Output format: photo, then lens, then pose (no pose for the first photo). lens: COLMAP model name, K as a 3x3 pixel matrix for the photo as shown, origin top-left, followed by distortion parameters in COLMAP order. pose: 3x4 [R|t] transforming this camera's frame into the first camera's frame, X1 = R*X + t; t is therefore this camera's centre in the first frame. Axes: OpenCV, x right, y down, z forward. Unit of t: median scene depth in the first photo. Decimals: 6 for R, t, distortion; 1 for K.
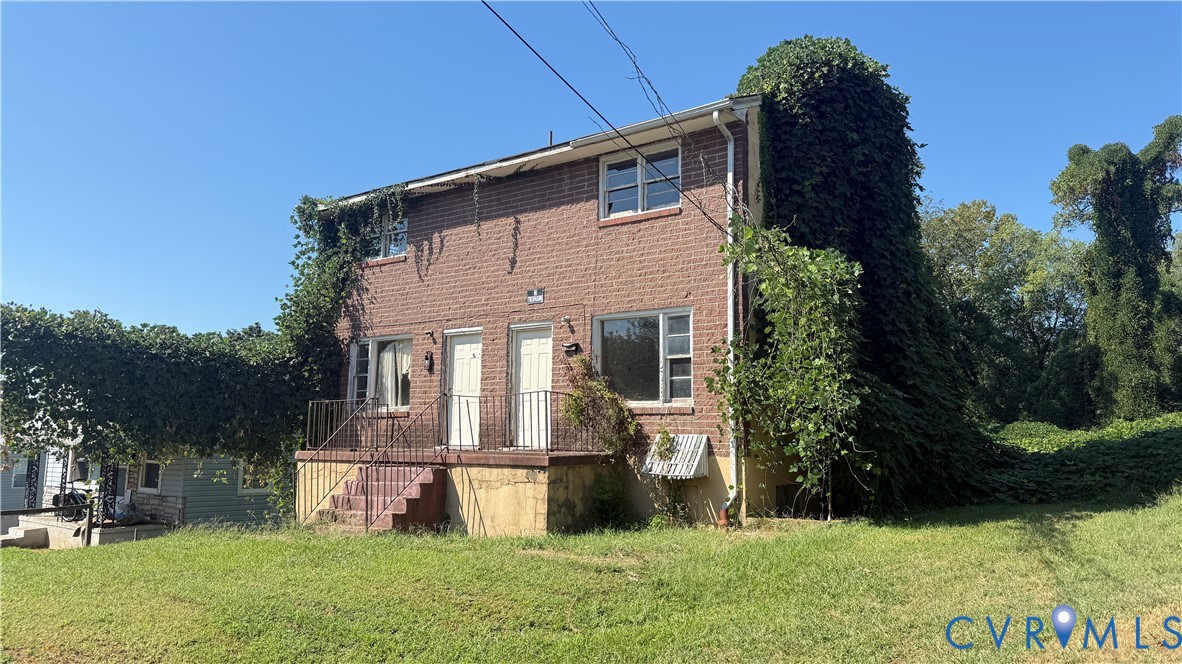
lens RADIAL K [[818.0, 0, 591.0], [0, 818.0, 332.0], [0, 0, 1]] dist [0.109535, -0.151748]
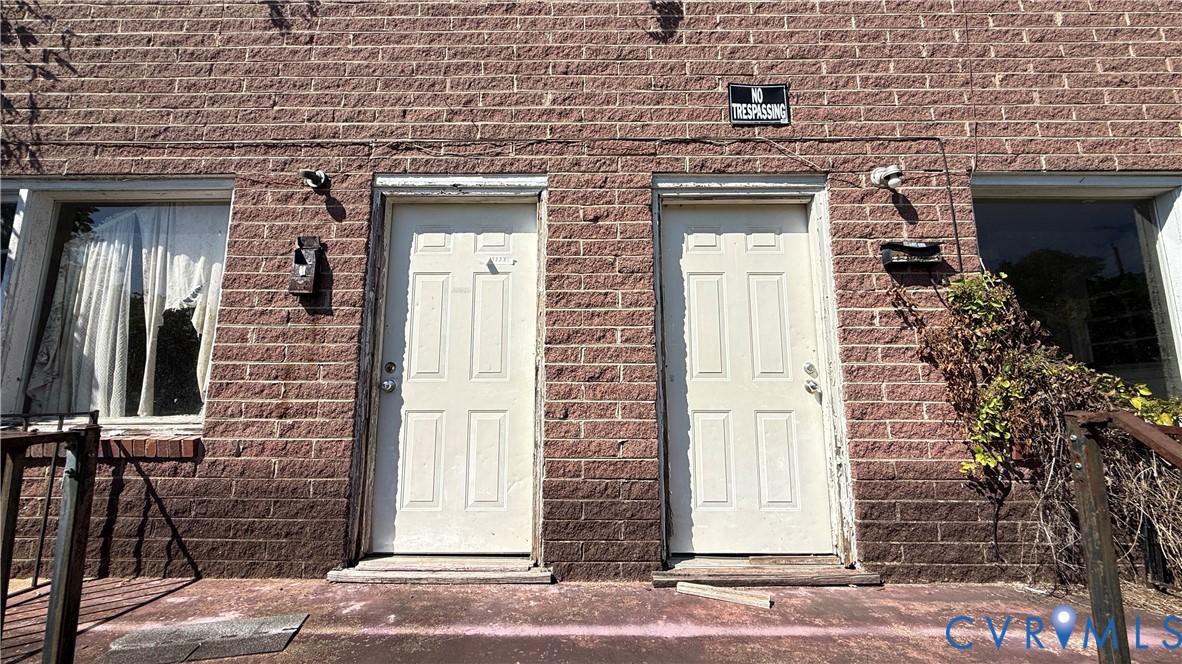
lens RADIAL K [[448.4, 0, 591.0], [0, 448.4, 332.0], [0, 0, 1]] dist [0.000114, -0.000018]
pose [[0.811951, 0.071810, 0.579291, -0.230684], [-0.065972, 0.997335, -0.031163, 0.062936], [-0.579985, -0.012914, 0.814525, 0.901019]]
